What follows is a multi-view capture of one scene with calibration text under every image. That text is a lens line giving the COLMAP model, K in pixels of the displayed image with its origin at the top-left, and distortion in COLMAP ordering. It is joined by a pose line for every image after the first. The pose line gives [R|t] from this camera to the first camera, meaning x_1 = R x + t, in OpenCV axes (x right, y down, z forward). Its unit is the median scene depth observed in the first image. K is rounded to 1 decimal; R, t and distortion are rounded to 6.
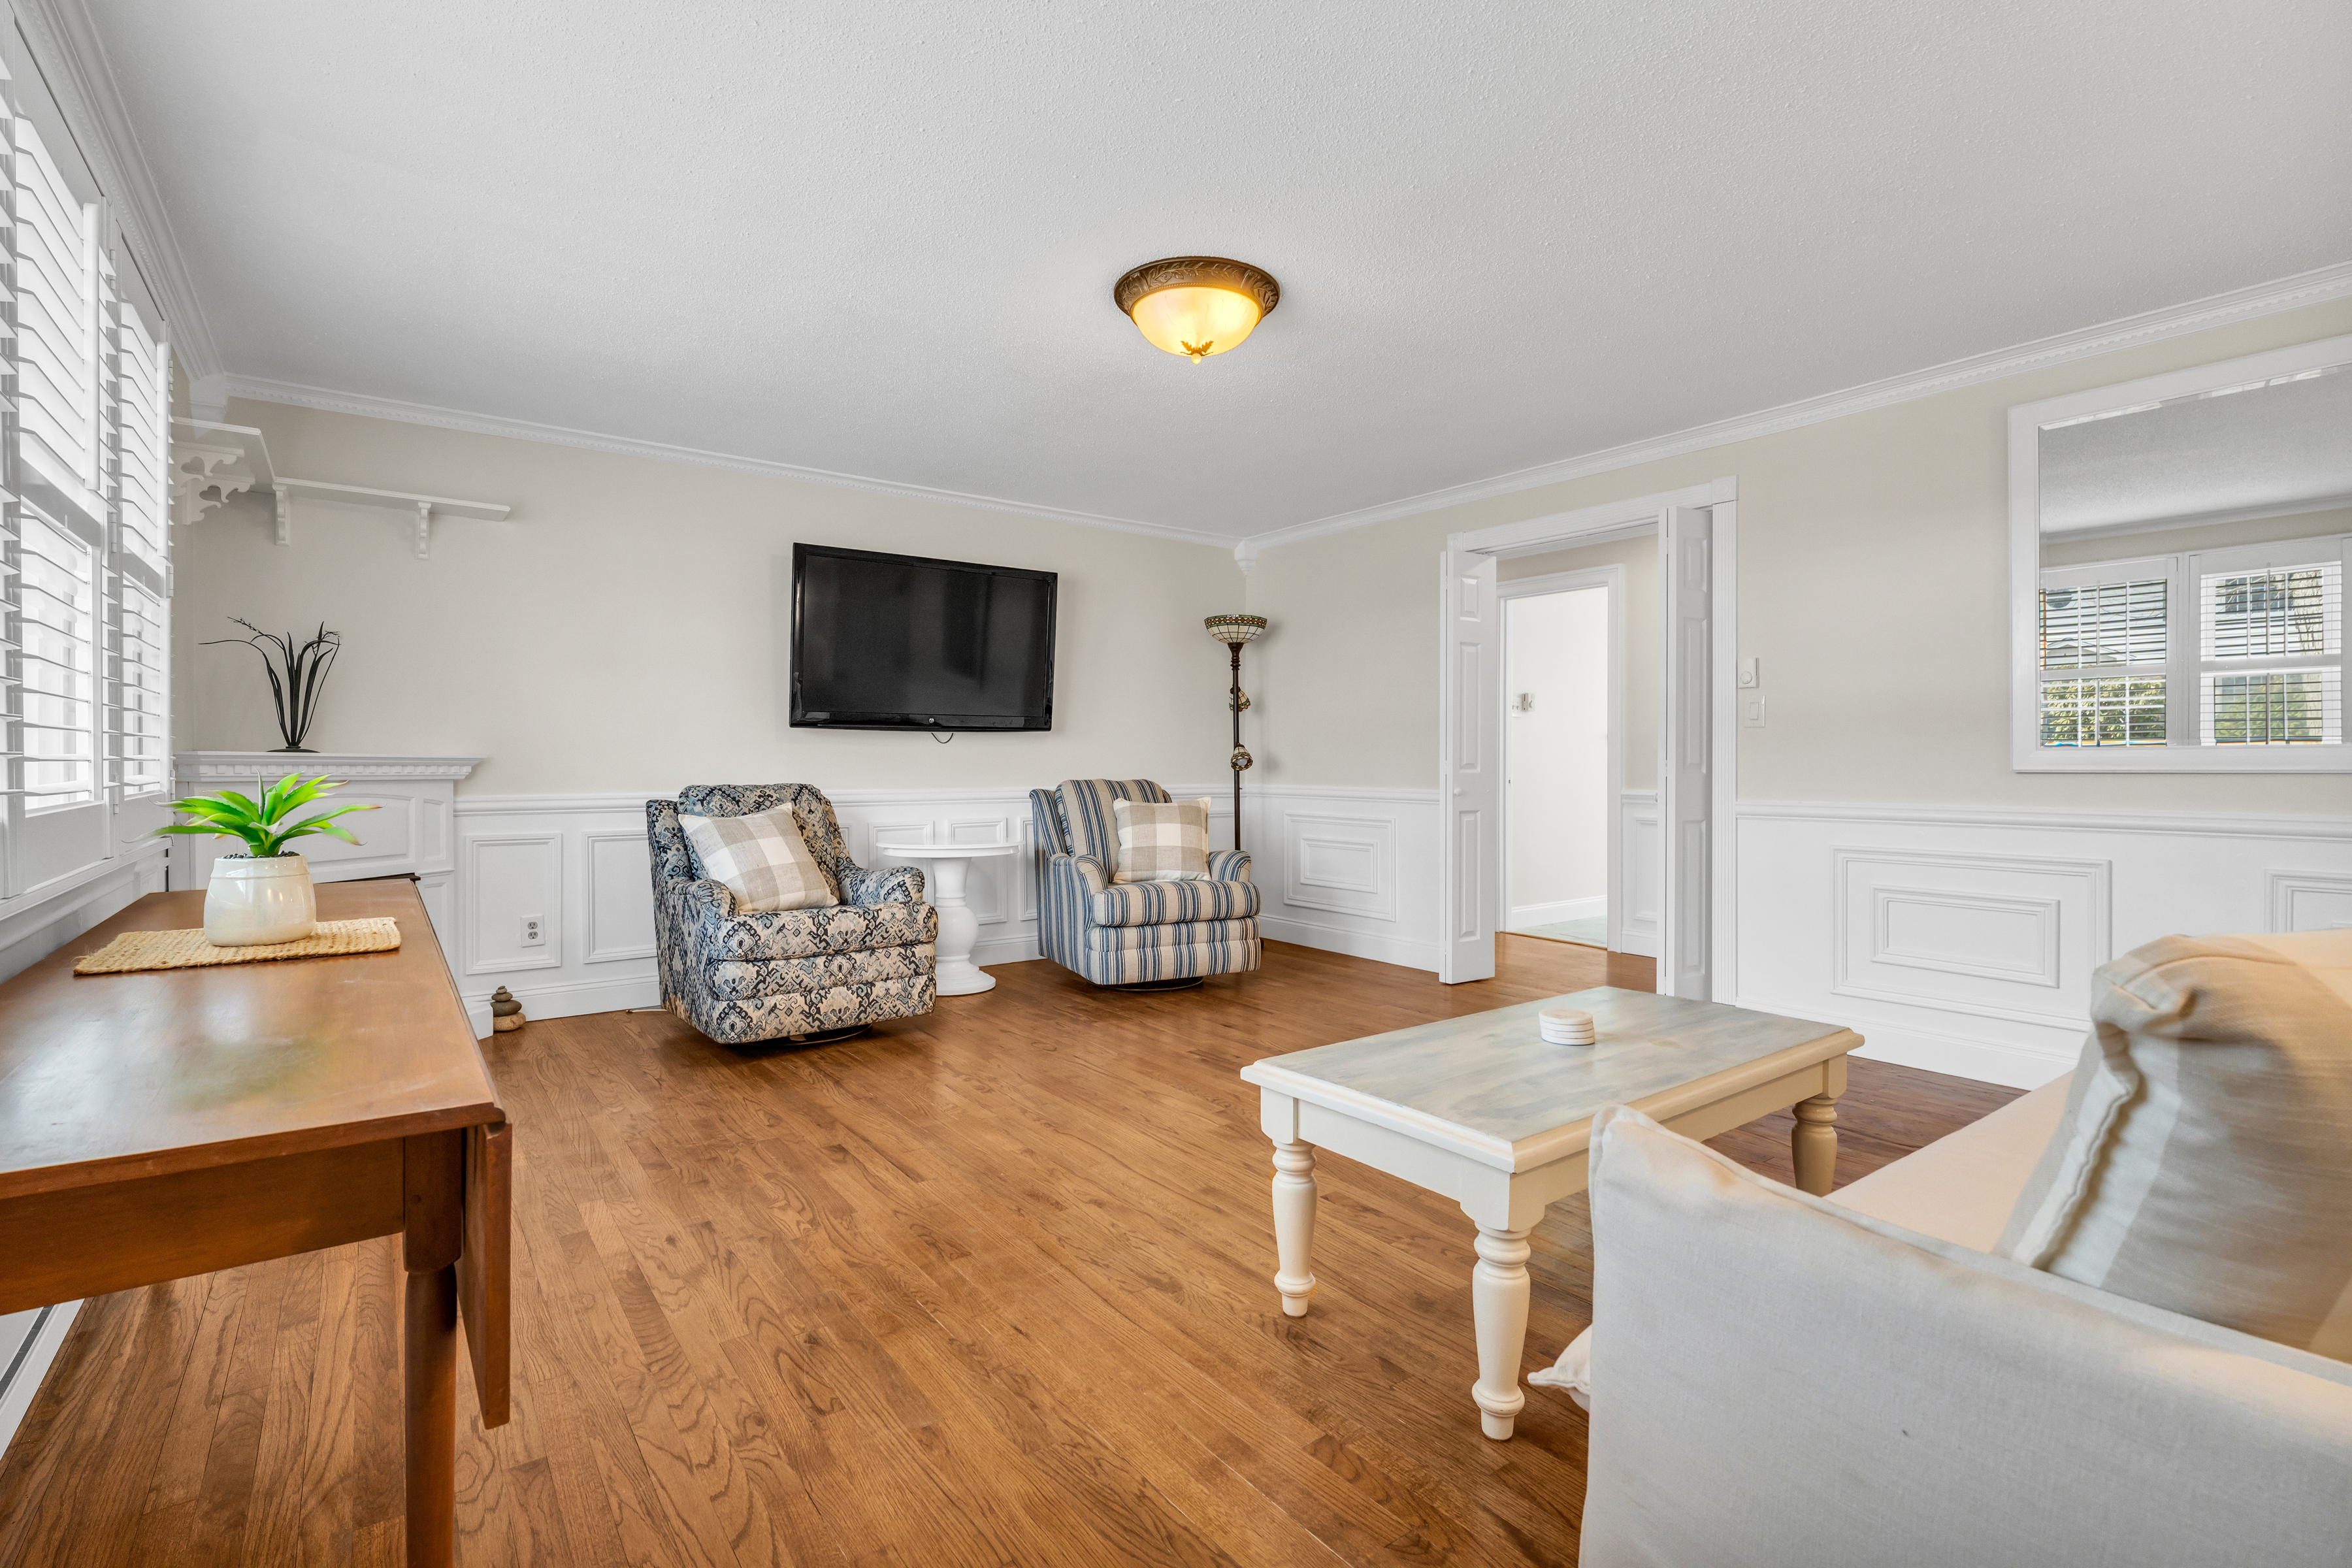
lens RADIAL K [[1046.7, 0, 1176.0], [0, 1046.7, 784.0], [0, 0, 1]] dist [-0.004792, -0.000198]
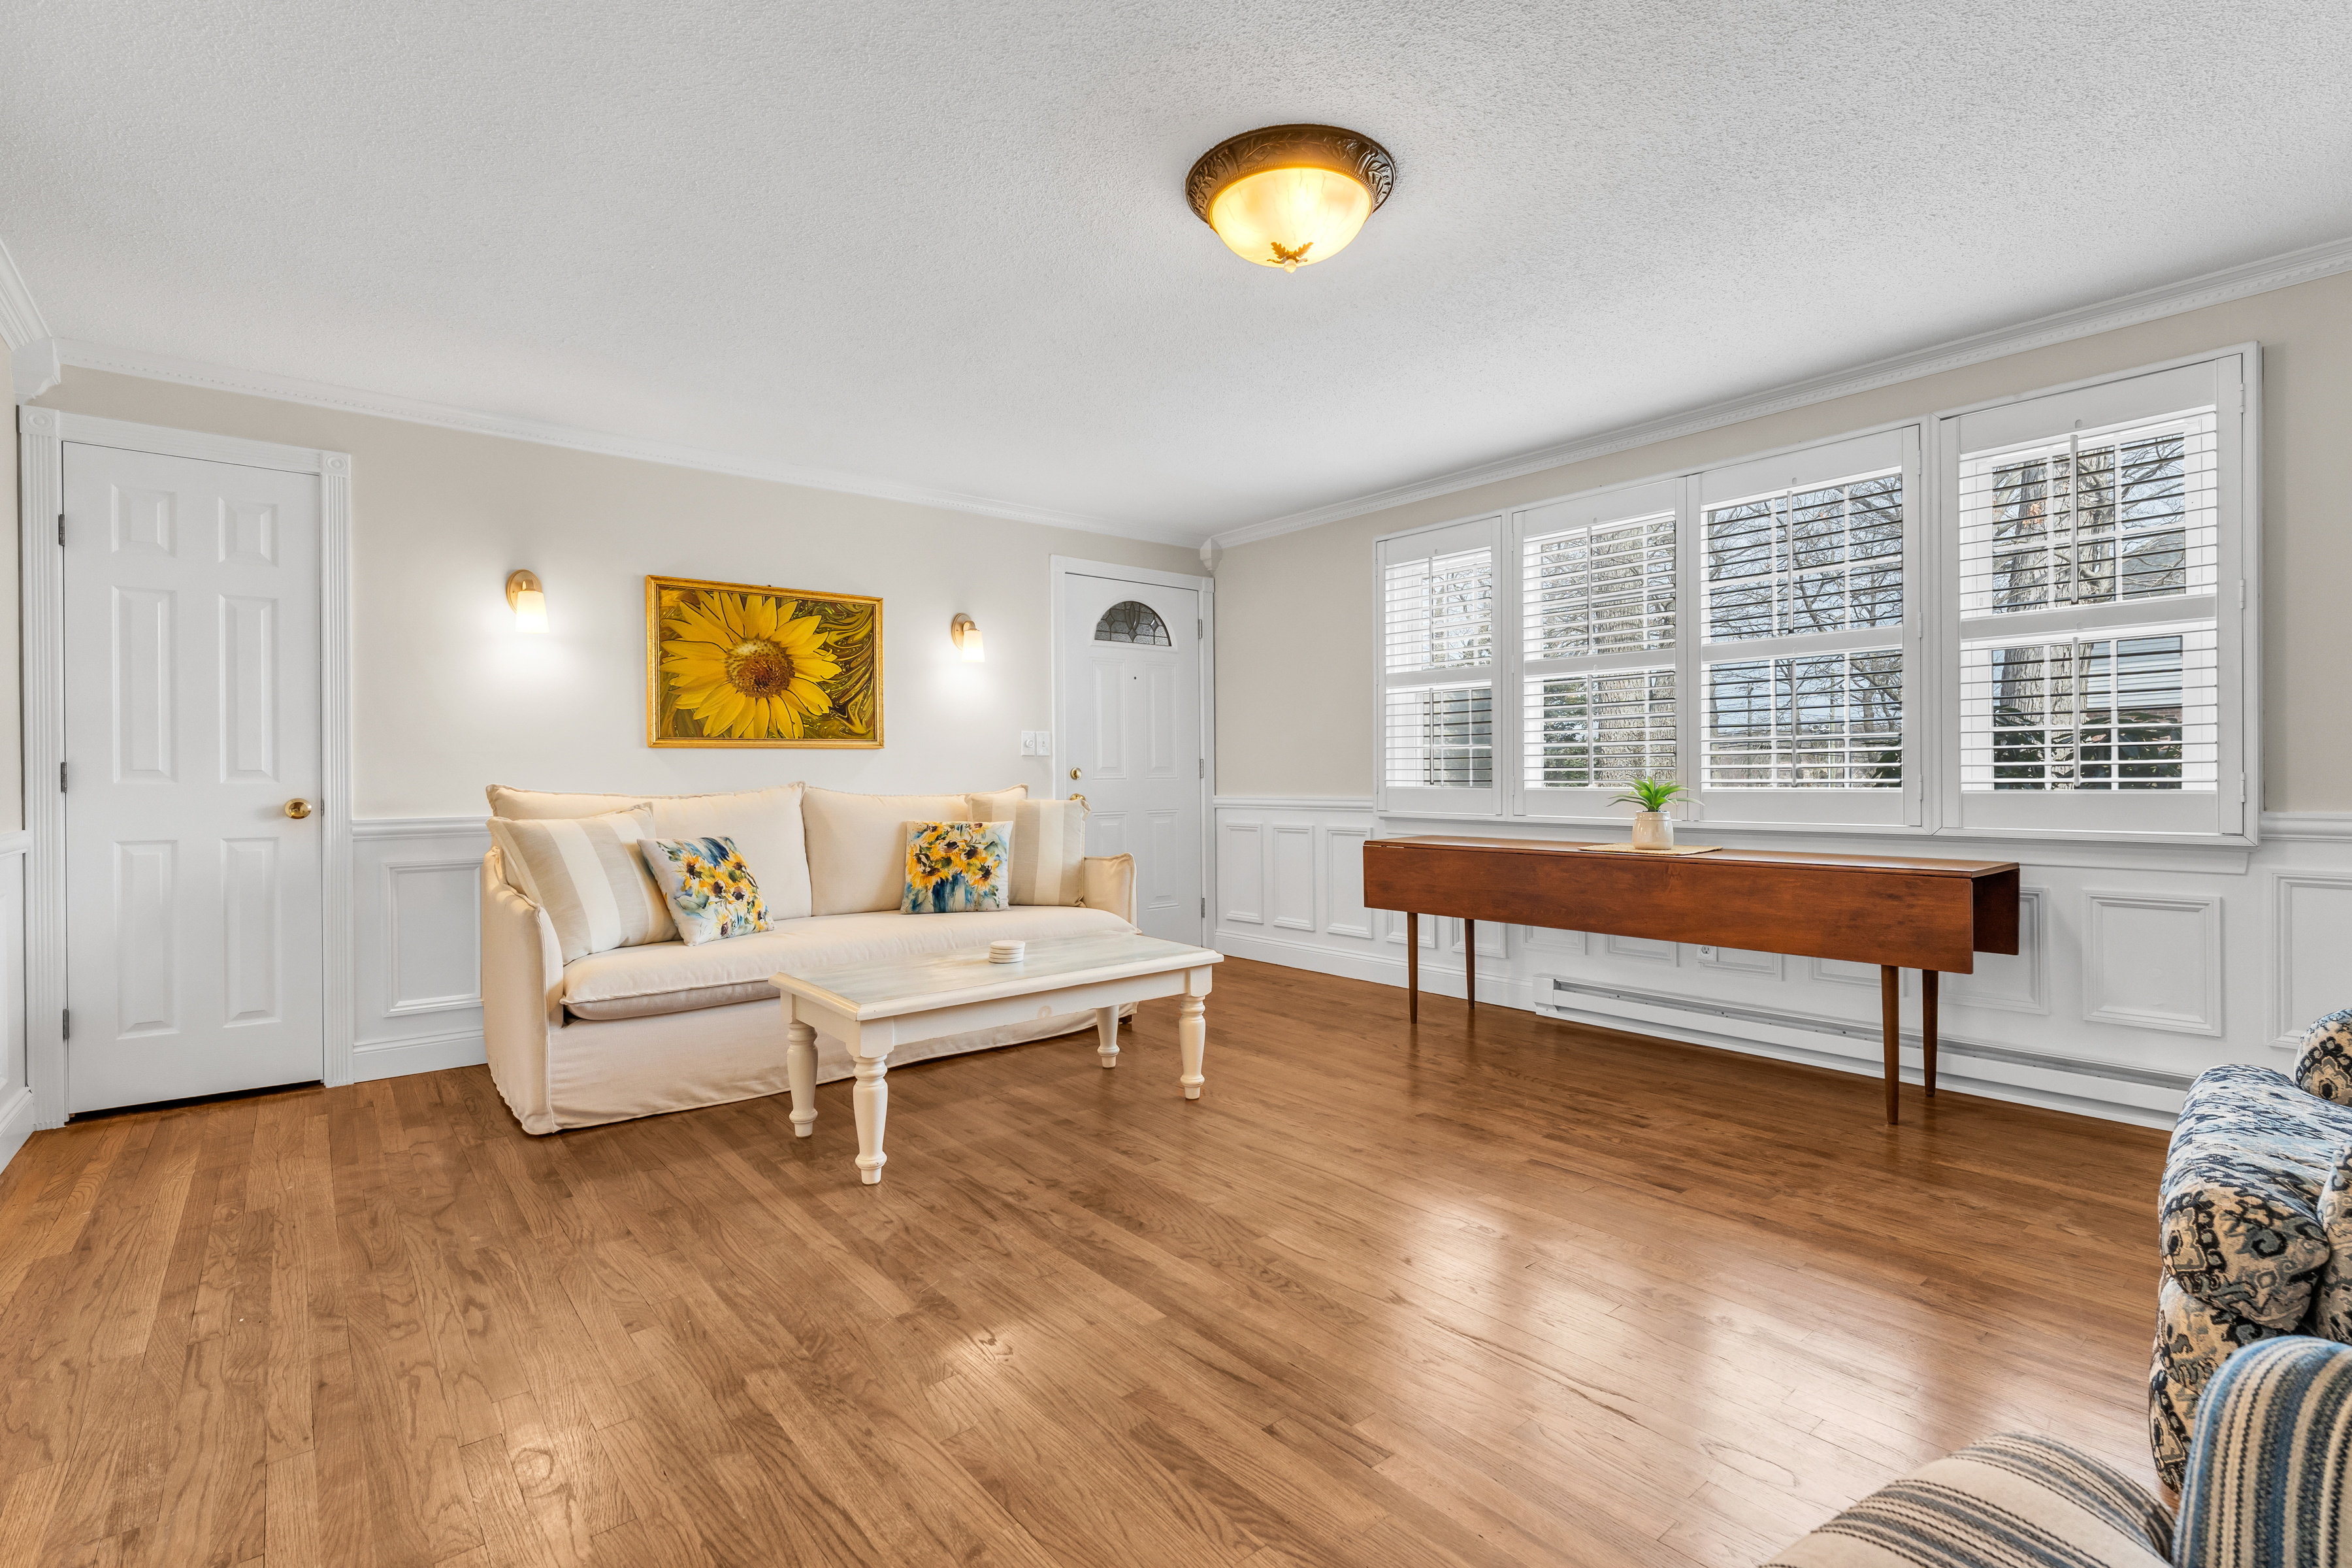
lens RADIAL K [[1046.7, 0, 1176.0], [0, 1046.7, 784.0], [0, 0, 1]] dist [-0.004792, -0.000198]
pose [[-0.998482, 0.014089, -0.053255, 0.168534], [0.012458, 0.999447, 0.030835, -0.044705], [0.053660, 0.030125, -0.998105, 2.017281]]
